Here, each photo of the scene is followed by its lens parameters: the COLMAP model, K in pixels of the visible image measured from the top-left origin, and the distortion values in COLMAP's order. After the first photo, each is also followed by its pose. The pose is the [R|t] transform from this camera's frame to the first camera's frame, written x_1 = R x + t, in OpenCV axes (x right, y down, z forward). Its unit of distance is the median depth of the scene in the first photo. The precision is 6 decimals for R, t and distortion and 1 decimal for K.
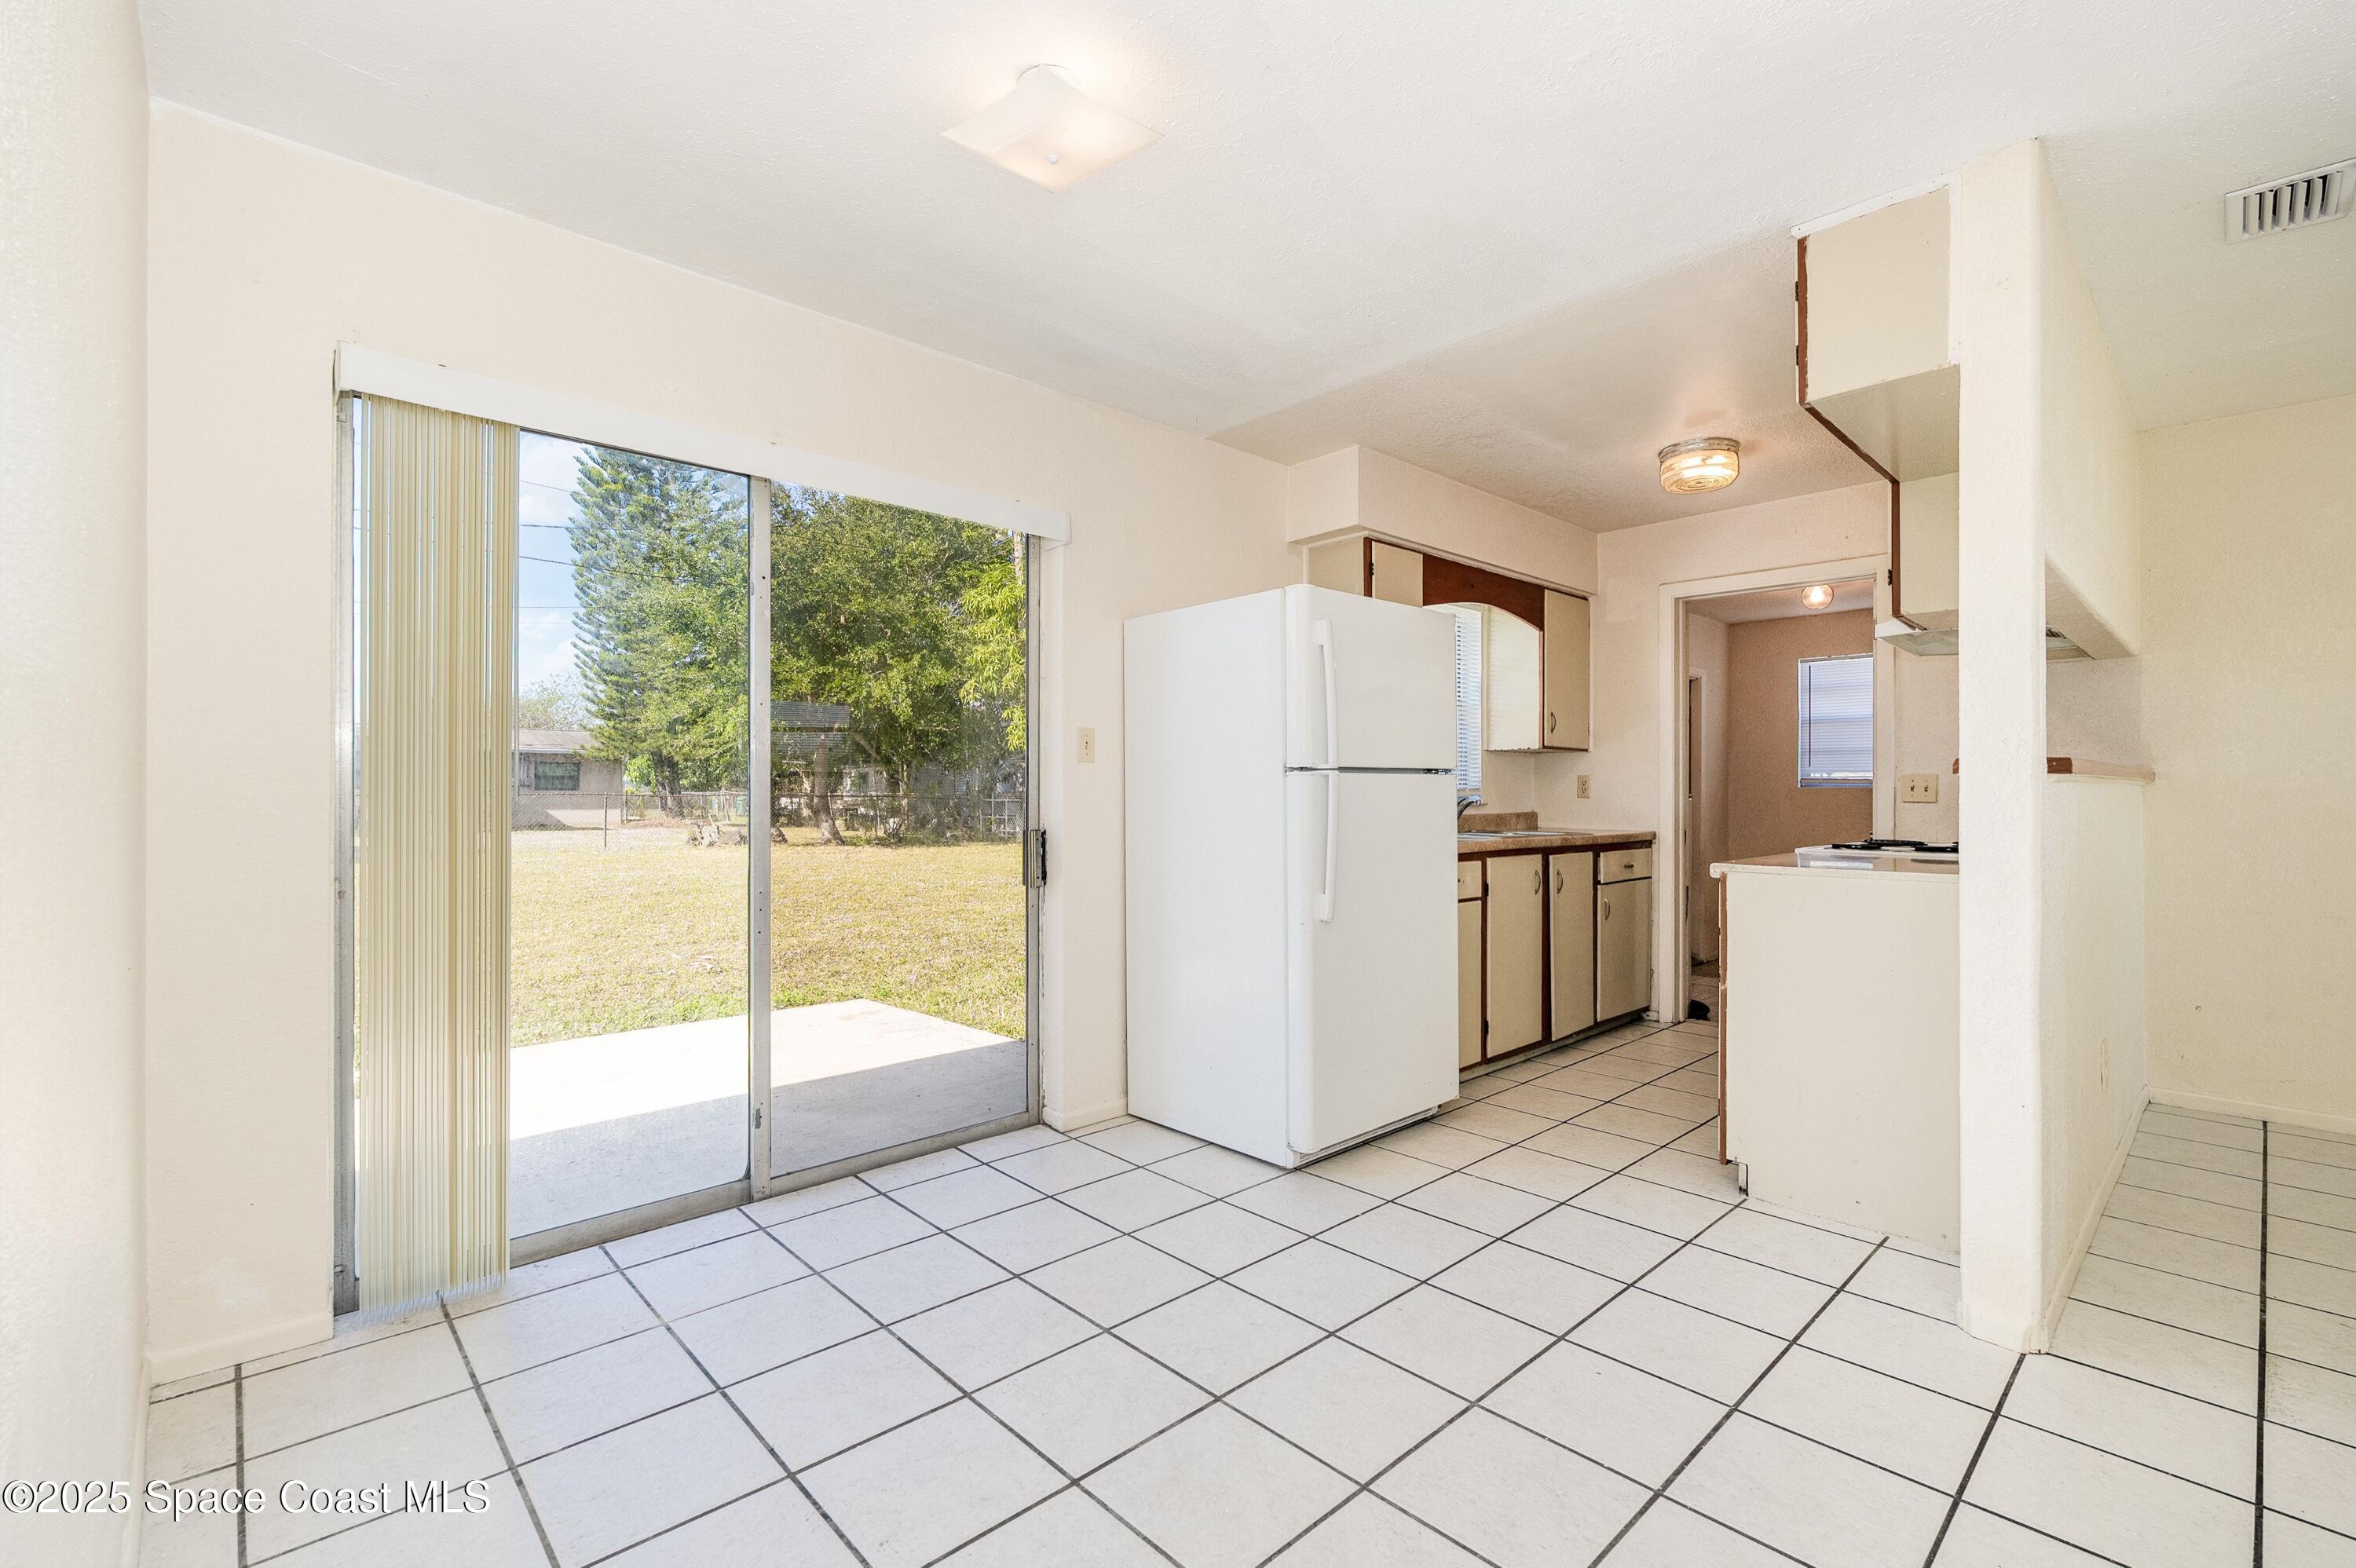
lens RADIAL K [[1037.8, 0, 1177.9], [0, 1037.8, 795.0], [0, 0, 1]] dist [-0.002995, 0.000056]
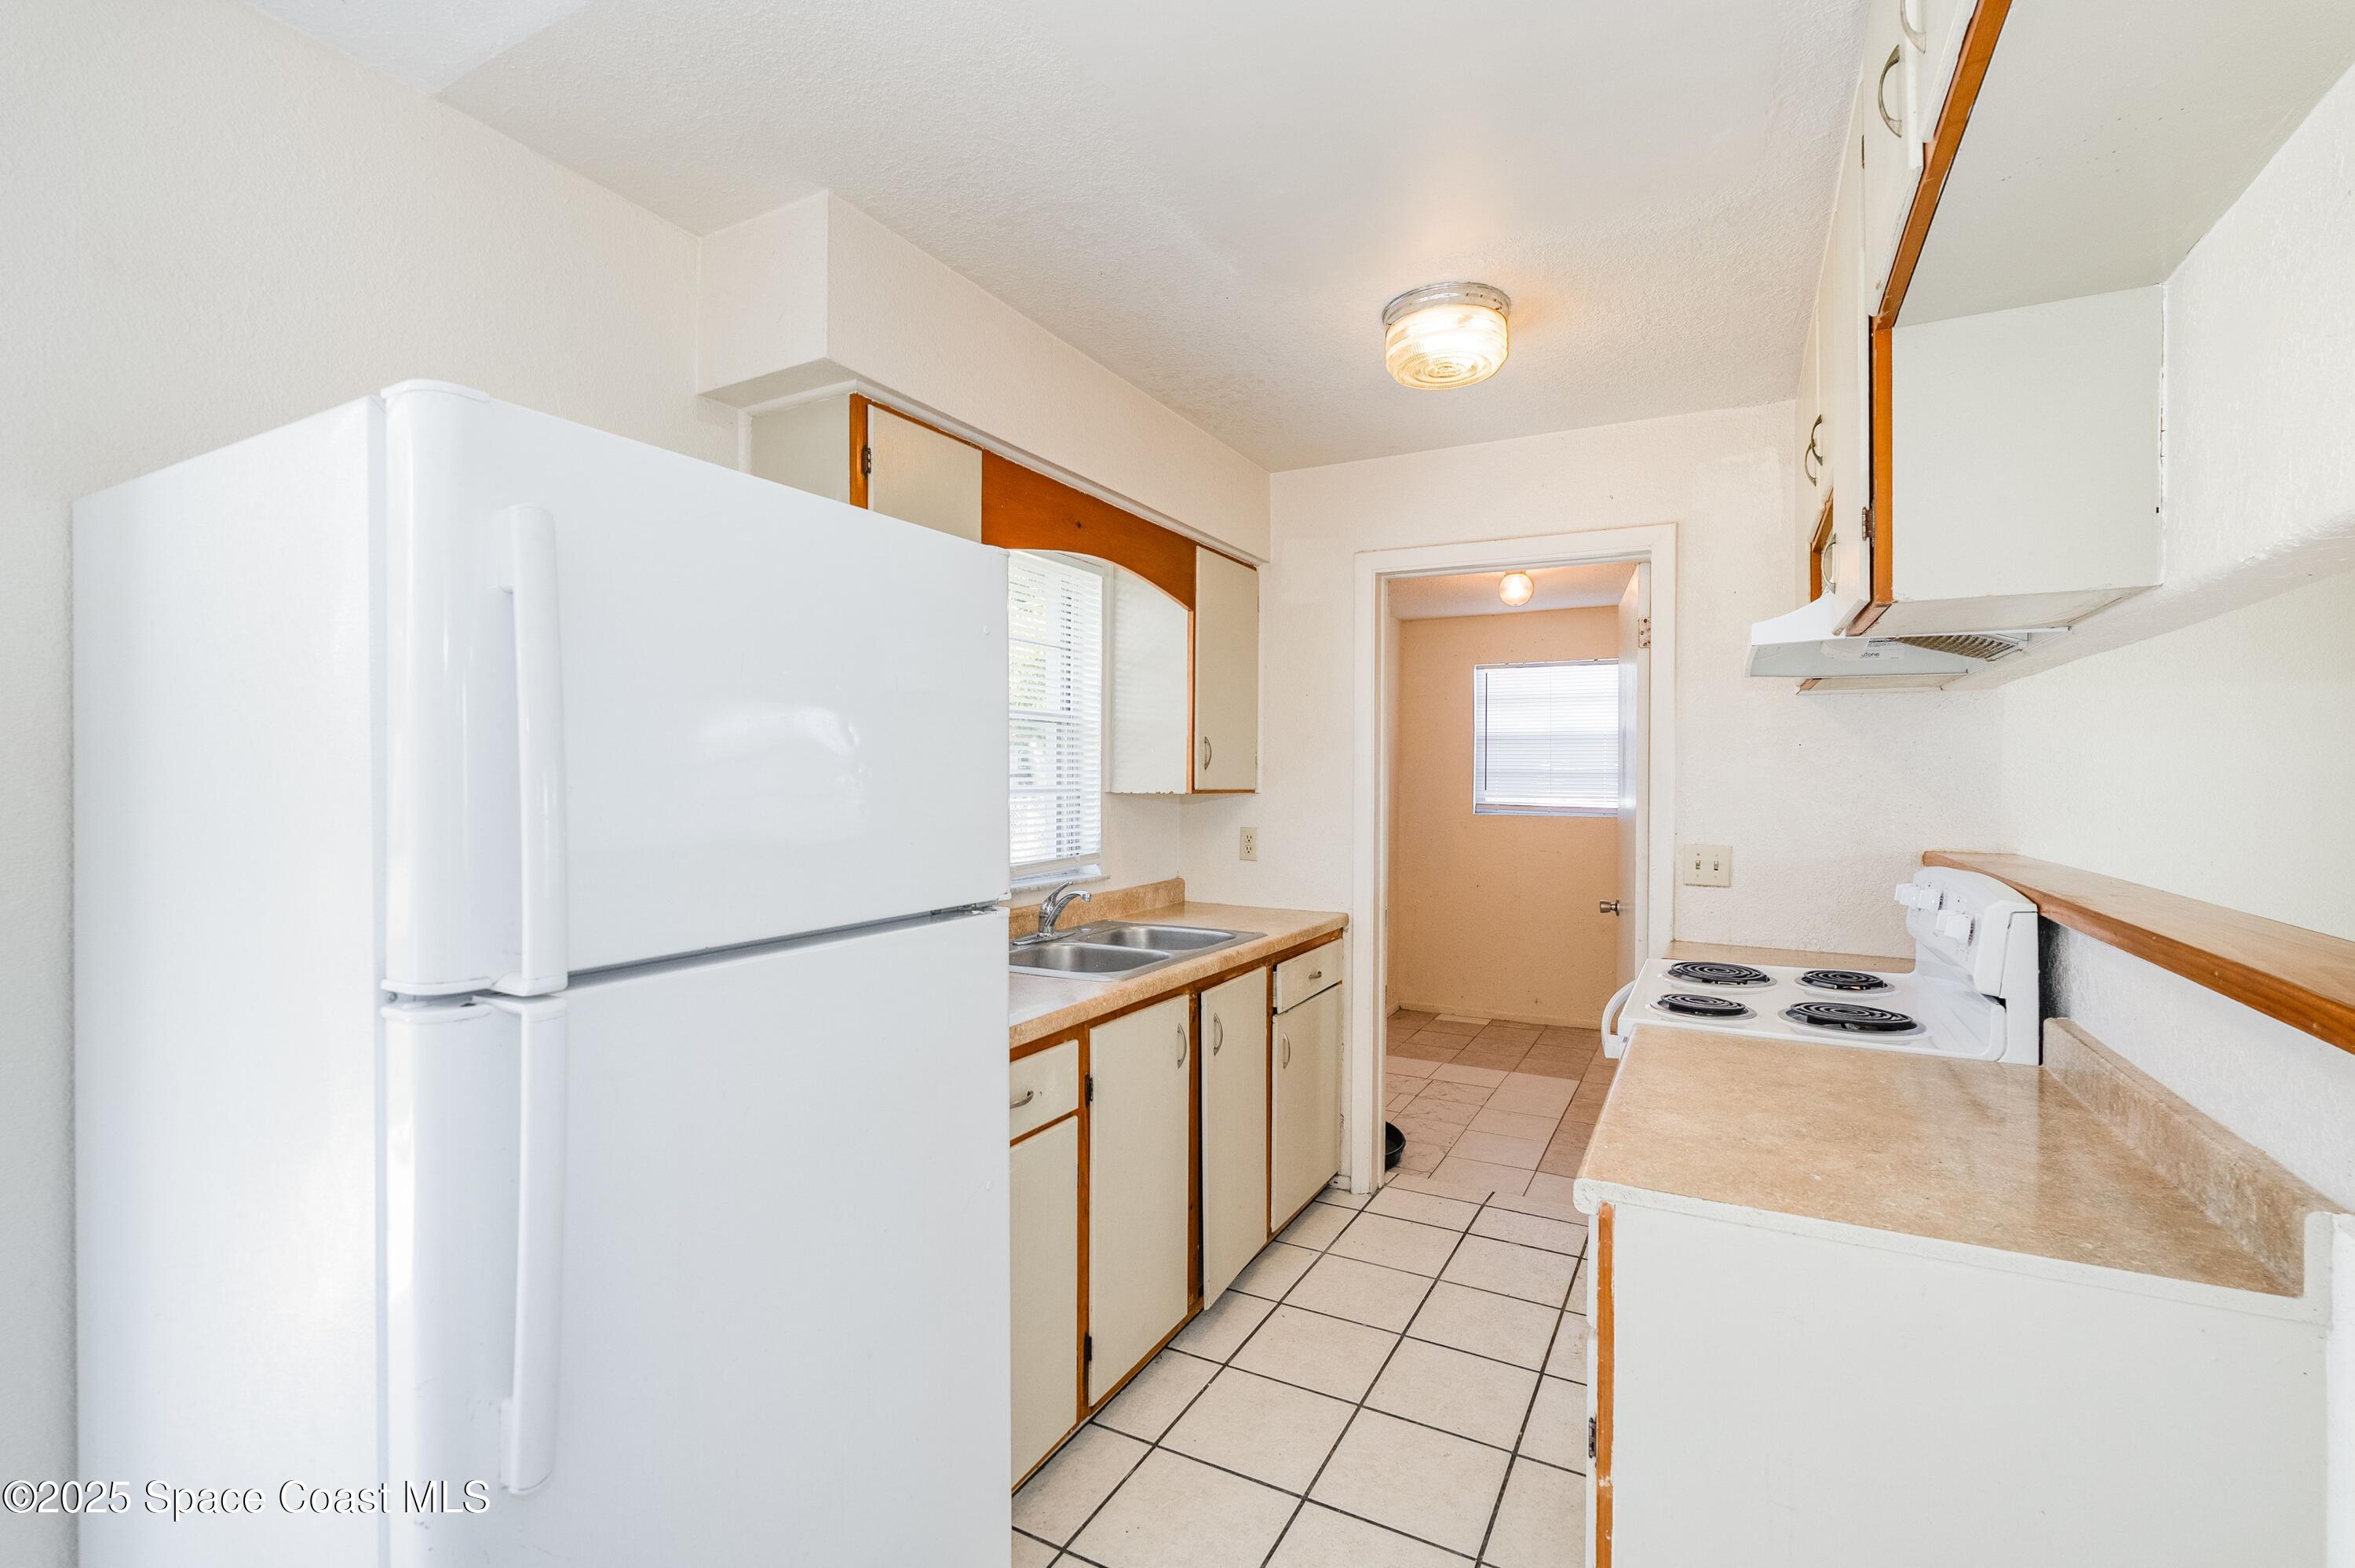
lens RADIAL K [[1037.4, 0, 1179.2], [0, 1037.4, 779.7], [0, 0, 1]] dist [-0.002995, 0.000056]
pose [[0.948017, 0.003605, 0.318201, 0.159628], [-0.004233, 0.999990, 0.001280, -0.061953], [-0.318193, -0.002560, 0.948023, 0.450052]]
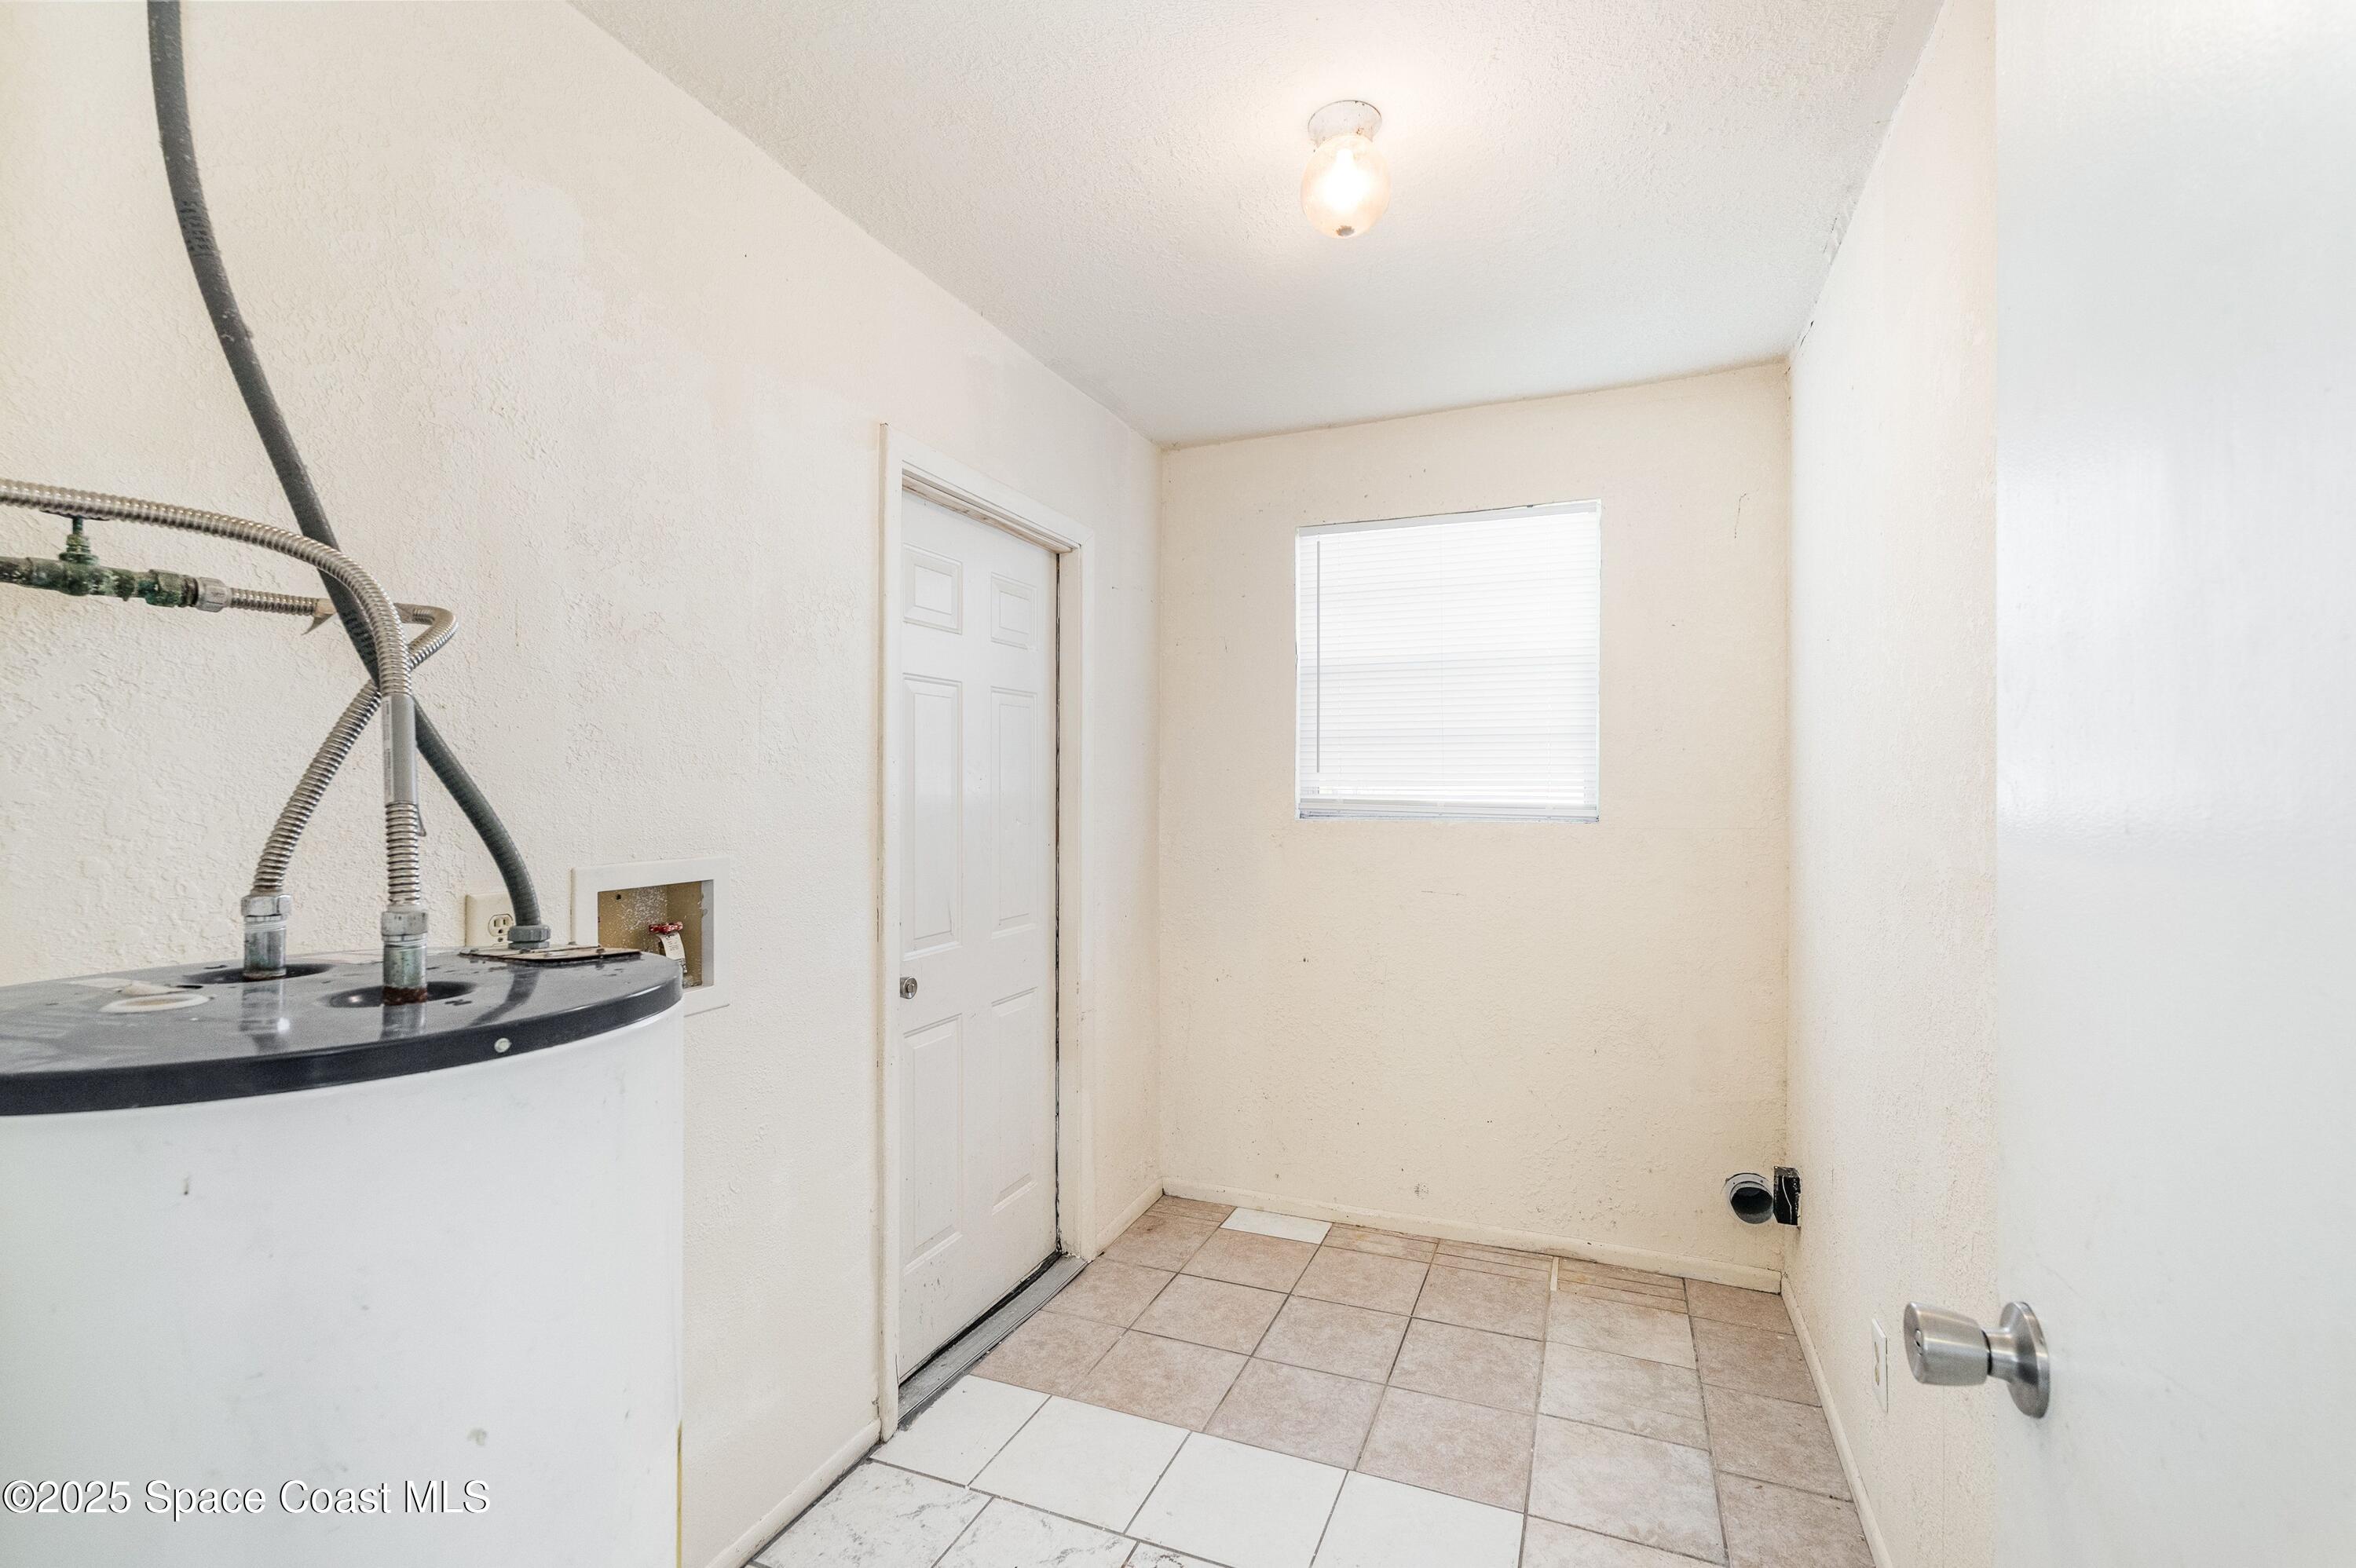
lens RADIAL K [[1037.8, 0, 1182.3], [0, 1037.8, 781.2], [0, 0, 1]] dist [-0.002995, 0.000056]
pose [[0.913308, -0.002279, 0.407262, 0.643848], [0.001435, 0.999996, 0.002377, -0.042303], [-0.407266, -0.001586, 0.913308, 1.060398]]
